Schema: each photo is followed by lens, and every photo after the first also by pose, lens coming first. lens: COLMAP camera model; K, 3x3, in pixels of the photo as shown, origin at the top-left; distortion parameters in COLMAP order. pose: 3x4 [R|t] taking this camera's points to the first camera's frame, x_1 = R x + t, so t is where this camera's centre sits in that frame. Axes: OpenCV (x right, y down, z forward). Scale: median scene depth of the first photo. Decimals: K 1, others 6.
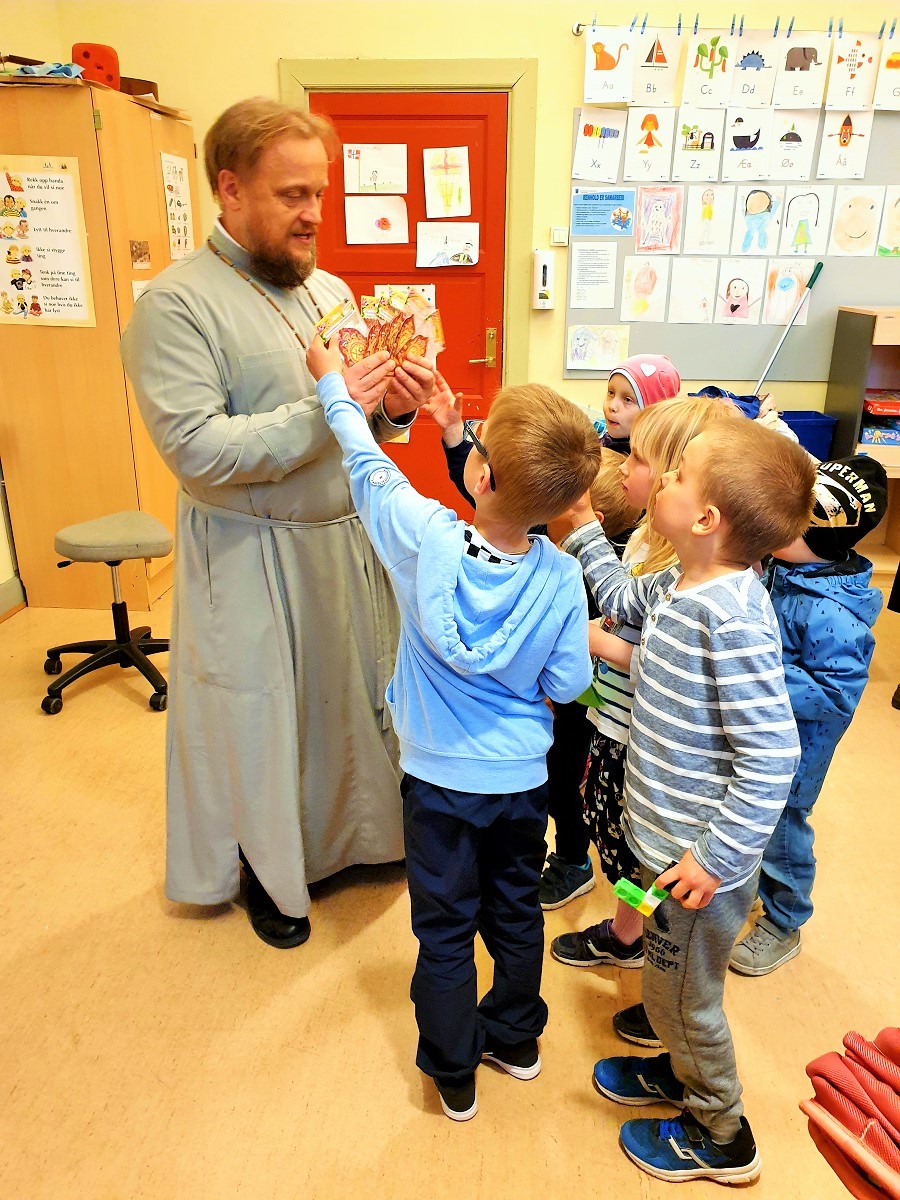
lens RADIAL K [[923.4, 0, 451.8], [0, 923.4, 615.1], [0, 0, 1]] dist [0.005584, 0.004059]
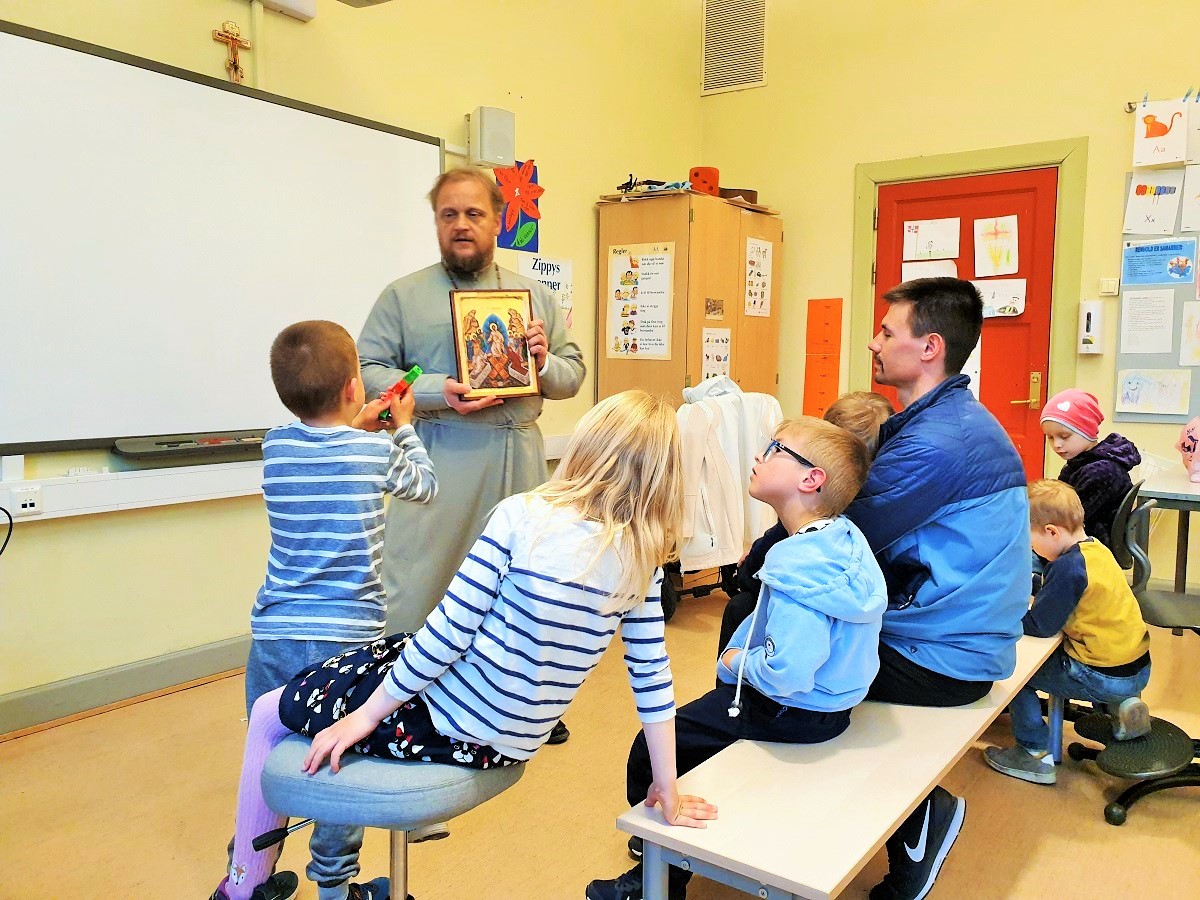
lens RADIAL K [[923.4, 0, 603.7], [0, 923.4, 457.6], [0, 0, 1]] dist [0.005584, 0.004059]
pose [[0.853728, 0.050614, -0.518254, 0.185753], [-0.184271, 0.960228, -0.209775, 0.097068], [0.487025, 0.274590, 0.829100, -0.080446]]
